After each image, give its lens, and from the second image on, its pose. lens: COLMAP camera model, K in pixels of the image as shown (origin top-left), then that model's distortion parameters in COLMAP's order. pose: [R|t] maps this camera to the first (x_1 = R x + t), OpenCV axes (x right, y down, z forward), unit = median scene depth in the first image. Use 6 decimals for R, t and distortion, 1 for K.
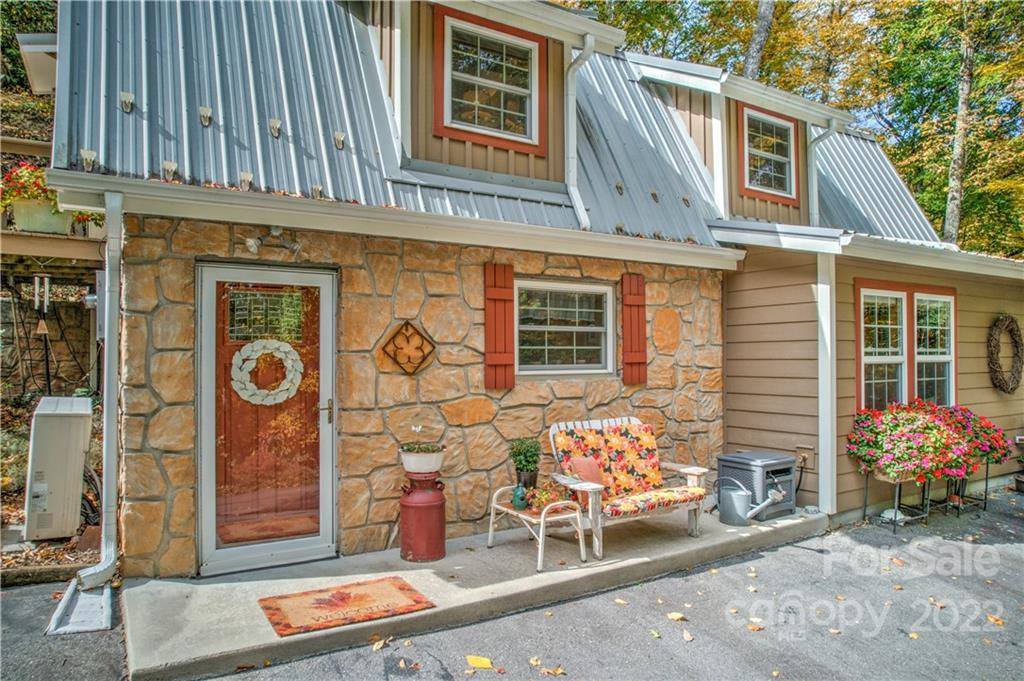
lens RADIAL K [[660.5, 0, 514.9], [0, 660.5, 341.2], [0, 0, 1]] dist [-0.001639, -0.000311]
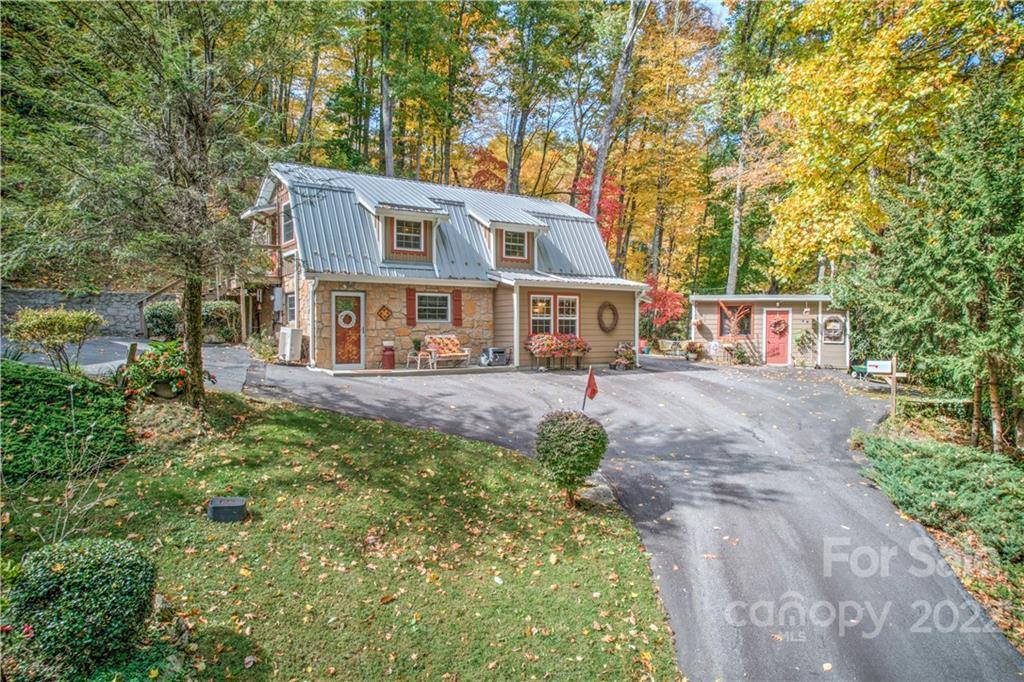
lens RADIAL K [[660.5, 0, 508.2], [0, 660.5, 338.7], [0, 0, 1]] dist [-0.001639, -0.000311]
pose [[0.999223, 0.000710, 0.039405, 0.327077], [-0.002000, 0.999463, 0.032720, 0.026116], [-0.039361, -0.032773, 0.998687, -2.315306]]
